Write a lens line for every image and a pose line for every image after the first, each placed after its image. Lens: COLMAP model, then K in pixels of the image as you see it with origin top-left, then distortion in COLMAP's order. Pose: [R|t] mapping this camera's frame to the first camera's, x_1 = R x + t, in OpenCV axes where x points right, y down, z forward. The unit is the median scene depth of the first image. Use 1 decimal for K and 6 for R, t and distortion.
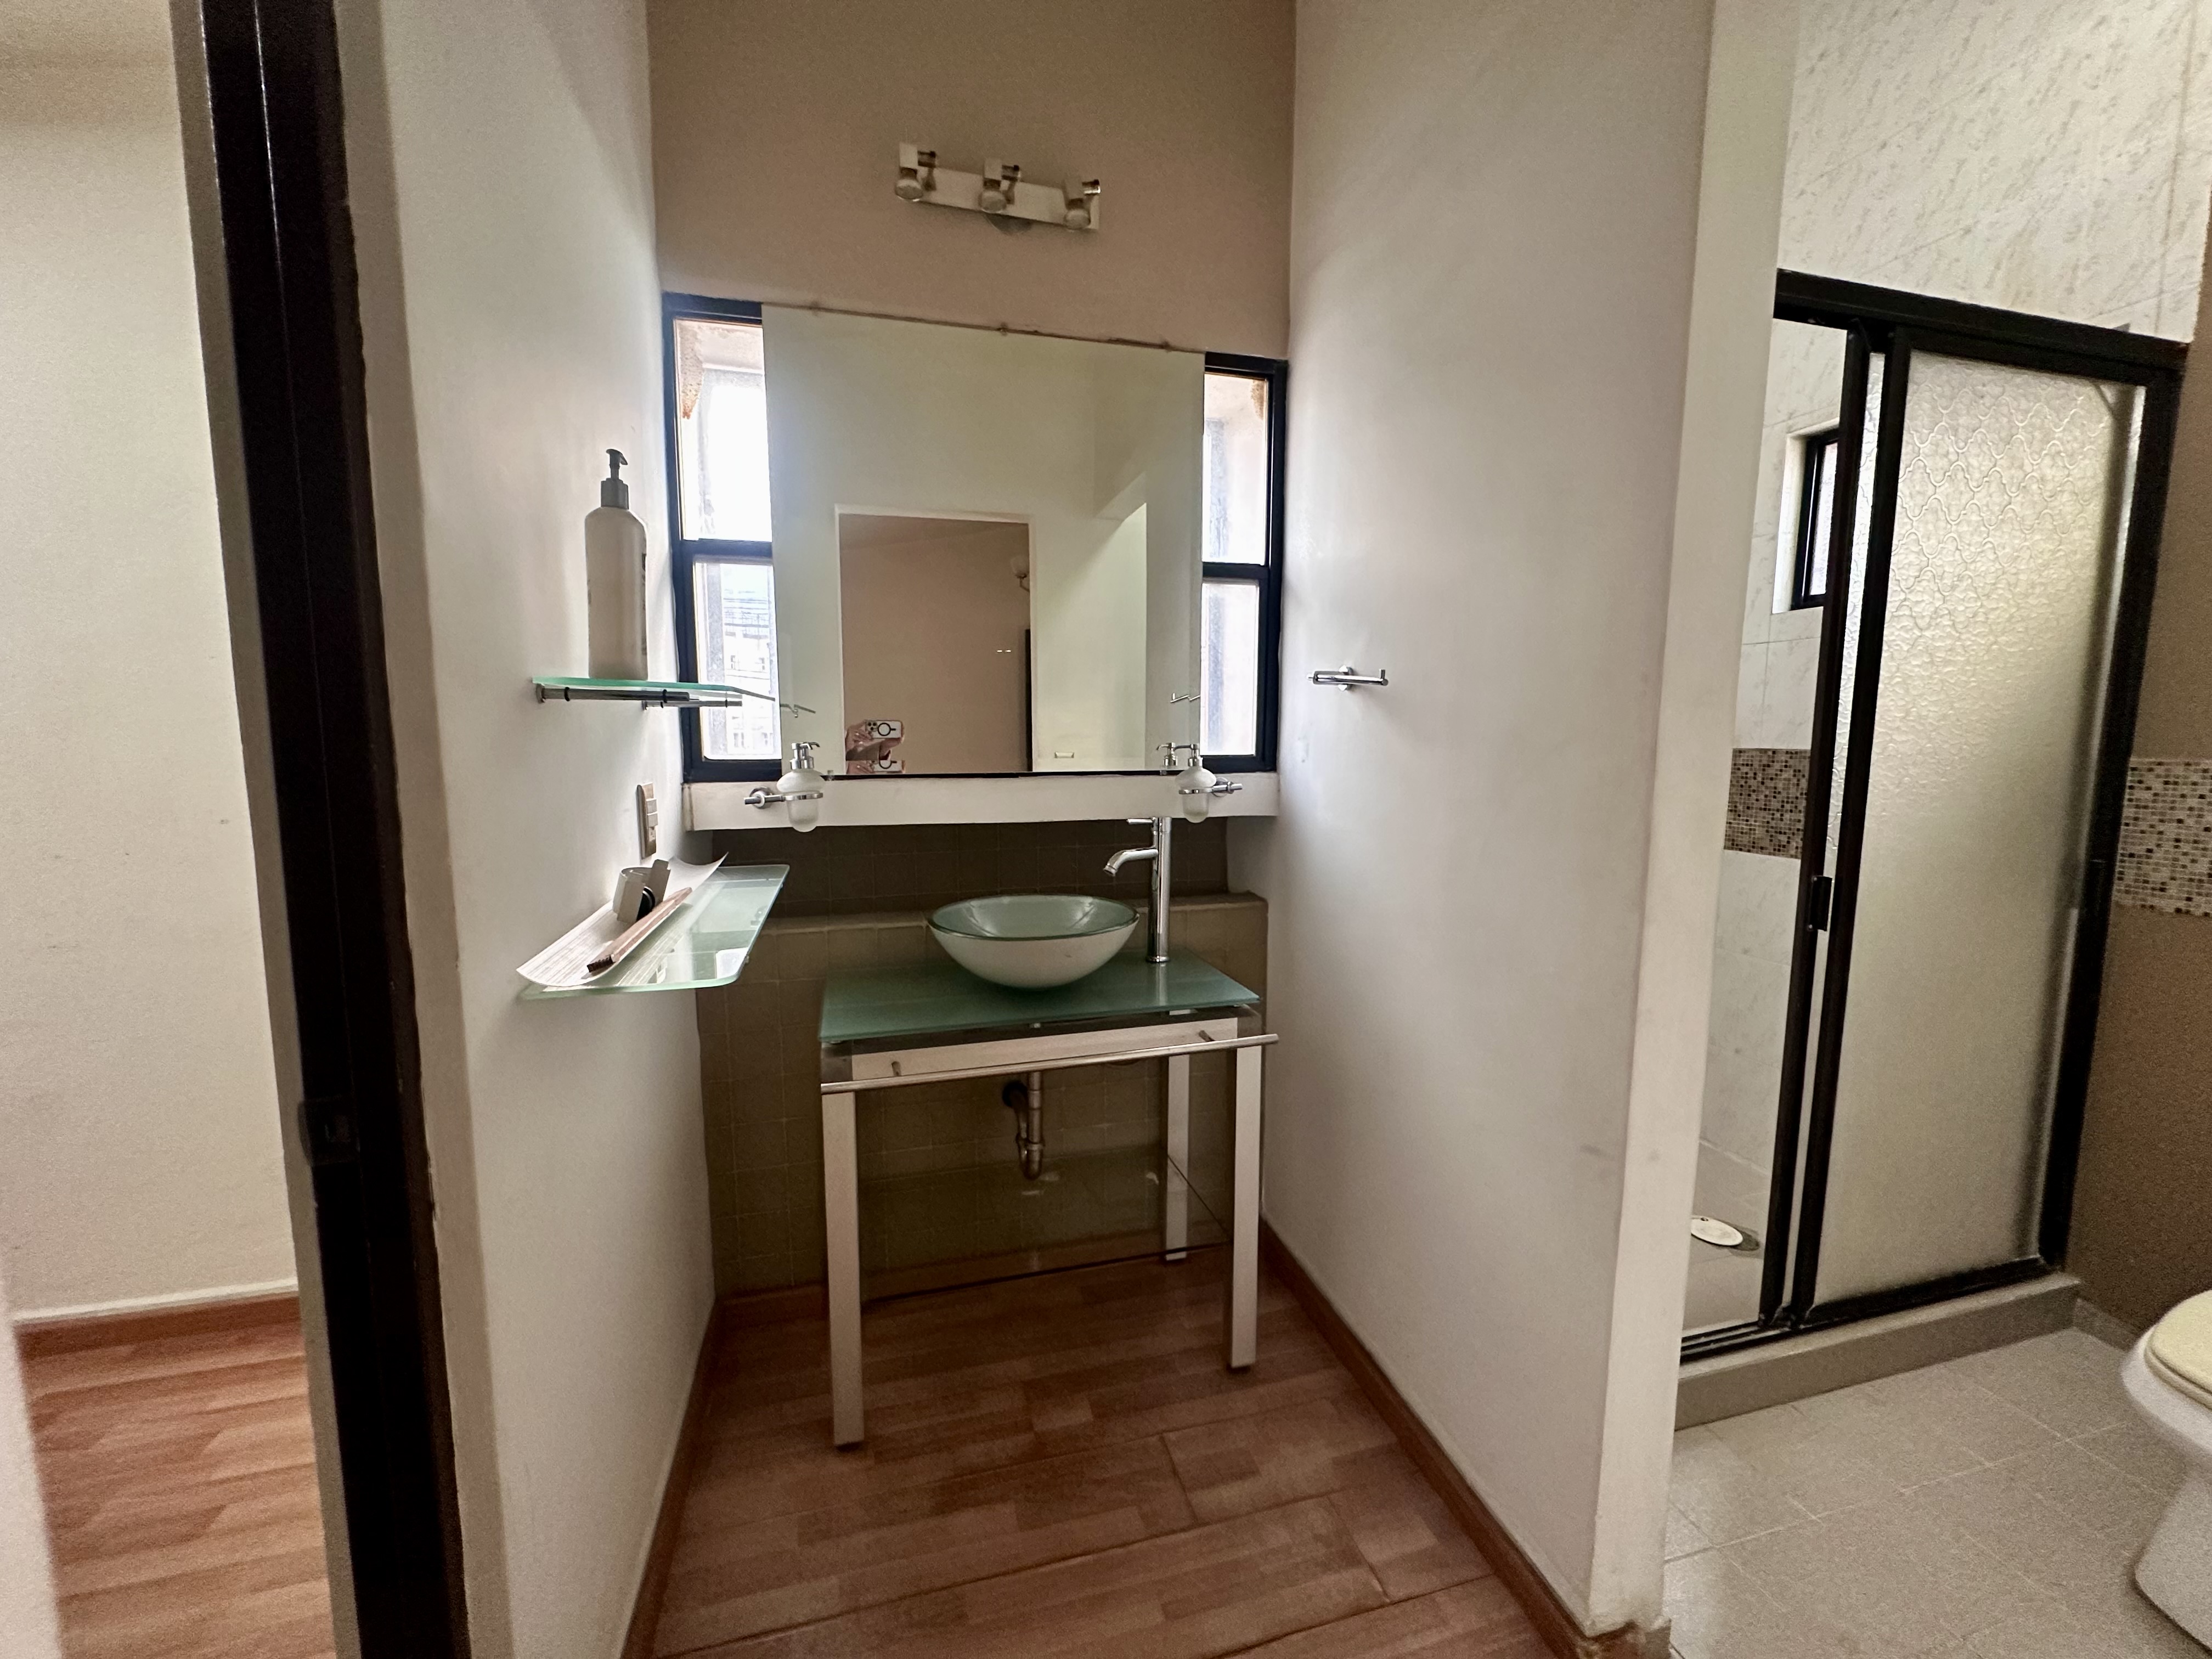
lens RADIAL K [[889.4, 0, 1101.8], [0, 889.4, 830.7], [0, 0, 1]] dist [-0.001347, 0.000371]
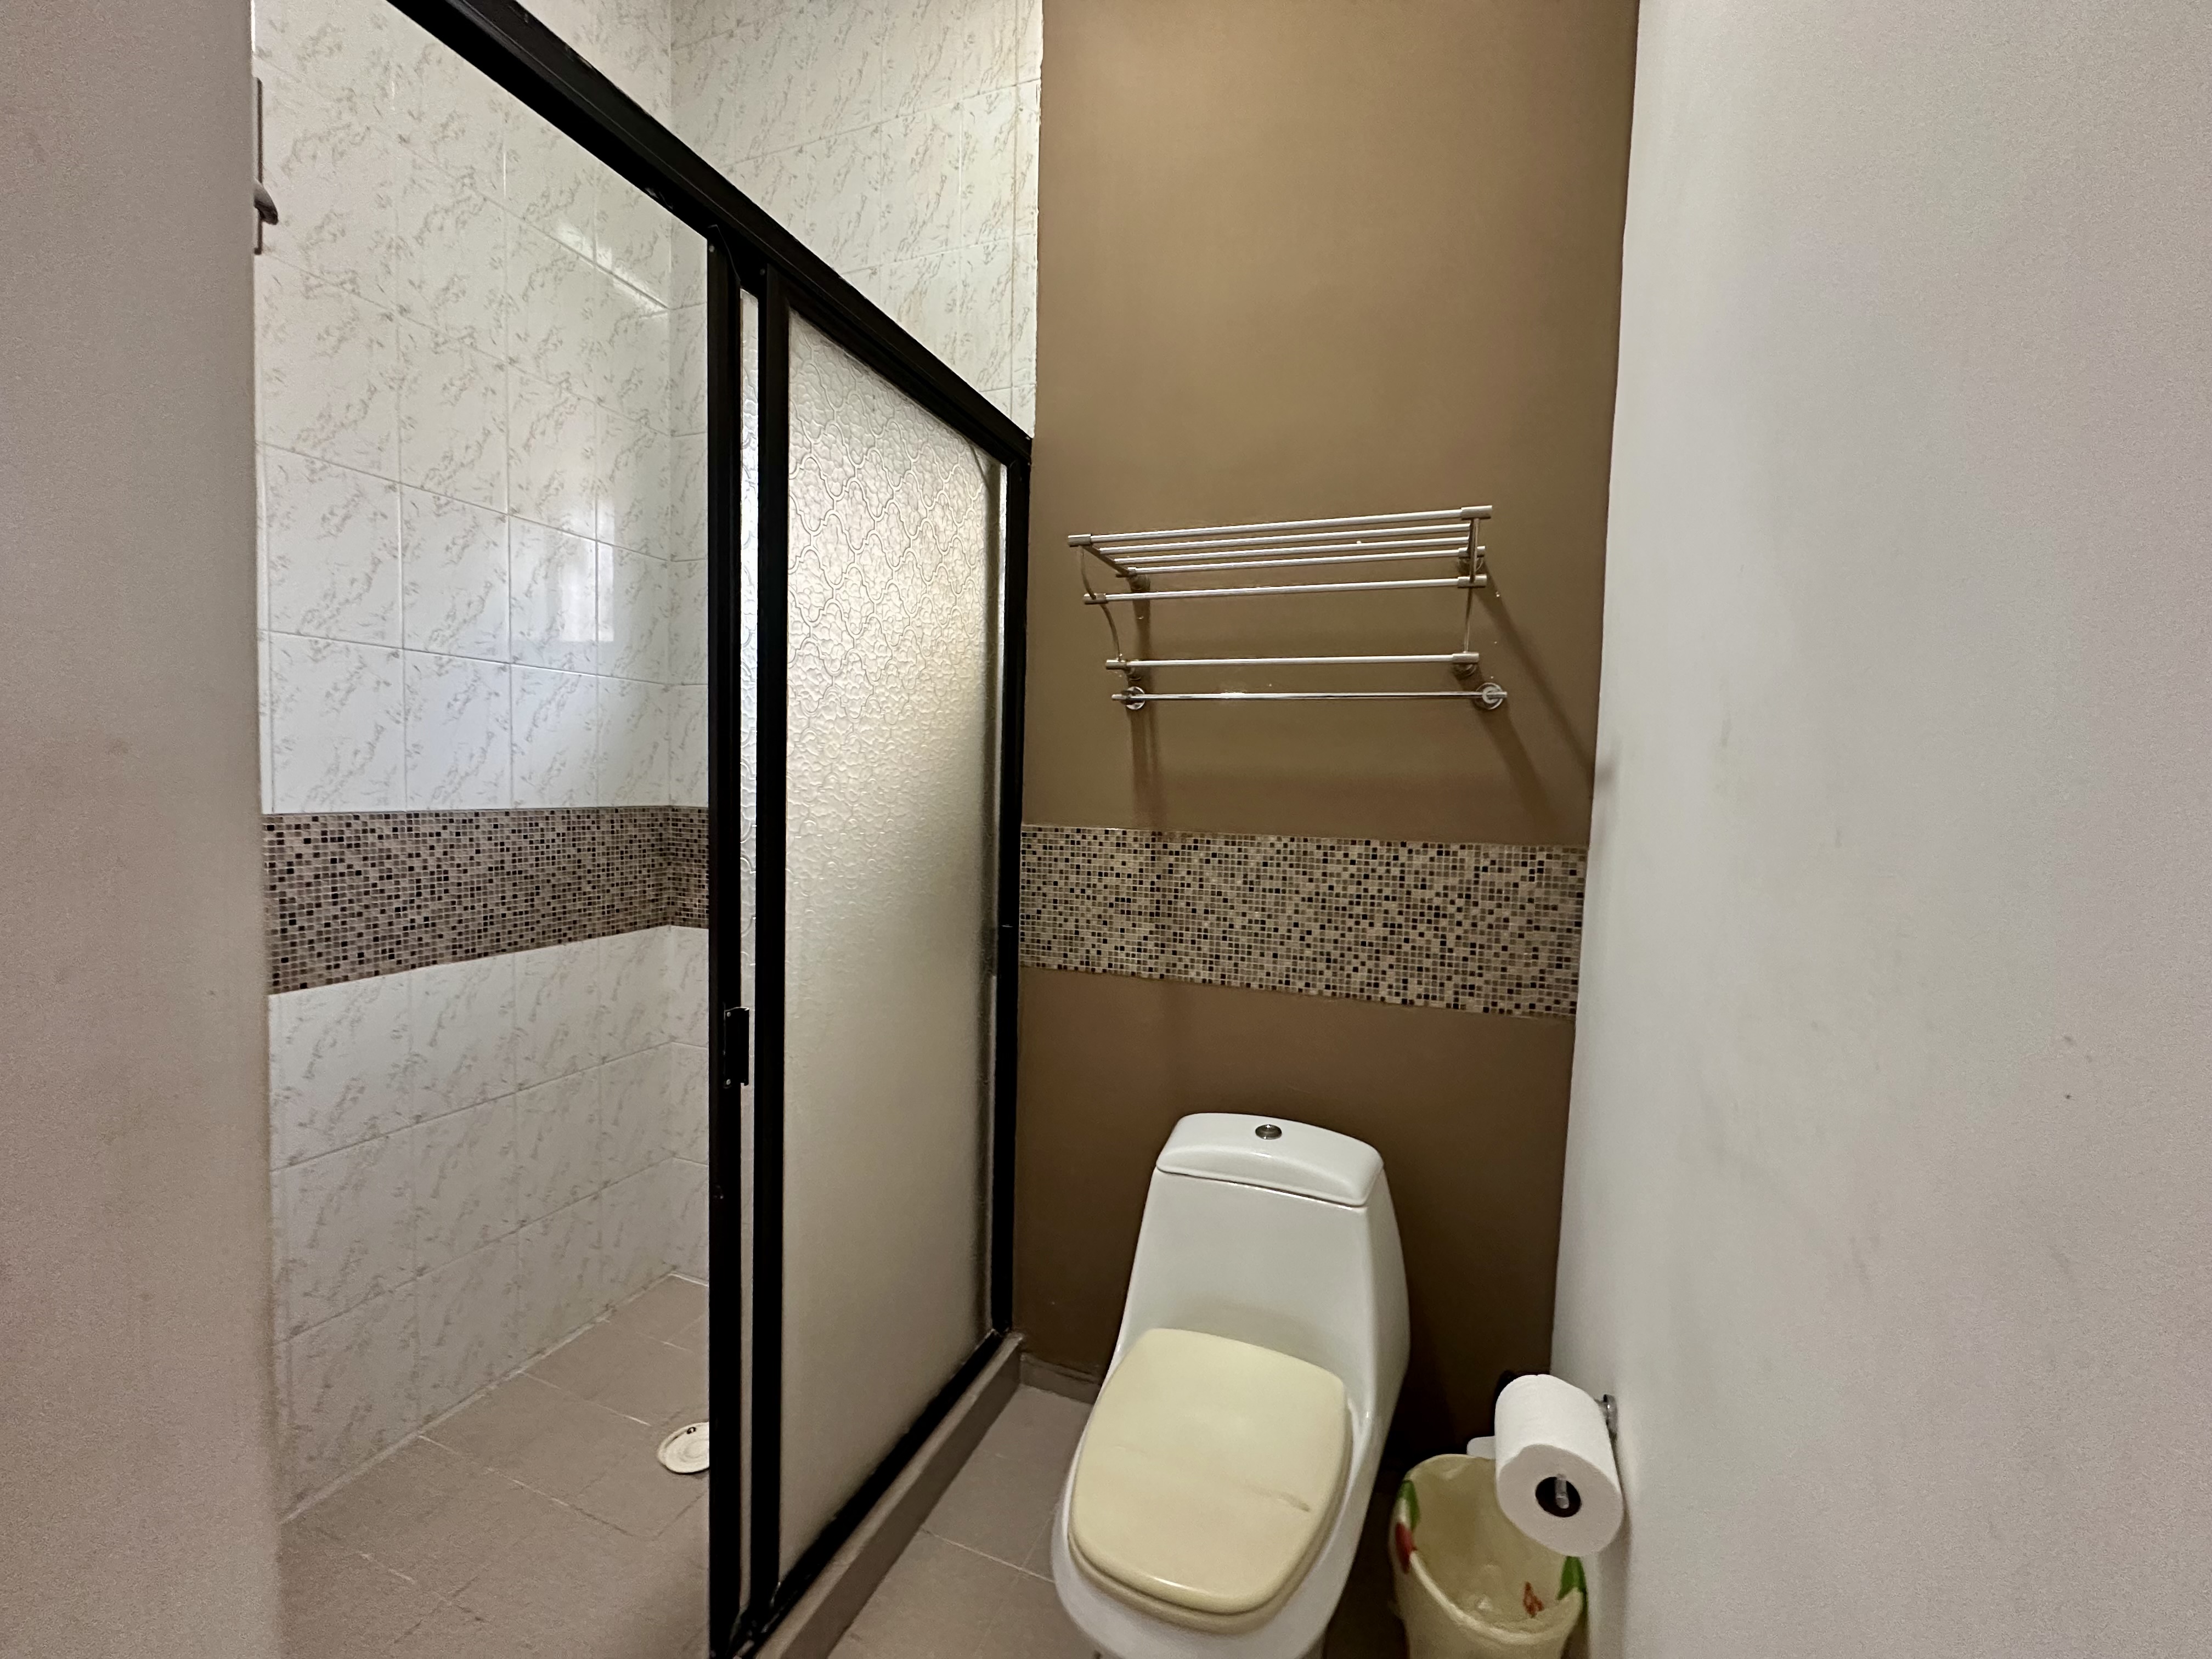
lens RADIAL K [[889.4, 0, 1101.8], [0, 889.4, 830.7], [0, 0, 1]] dist [-0.001347, 0.000371]
pose [[0.596173, -0.032038, 0.802216, 0.402916], [0.065197, 0.997835, -0.008601, -0.062708], [-0.800204, 0.057430, 0.596972, 0.322811]]
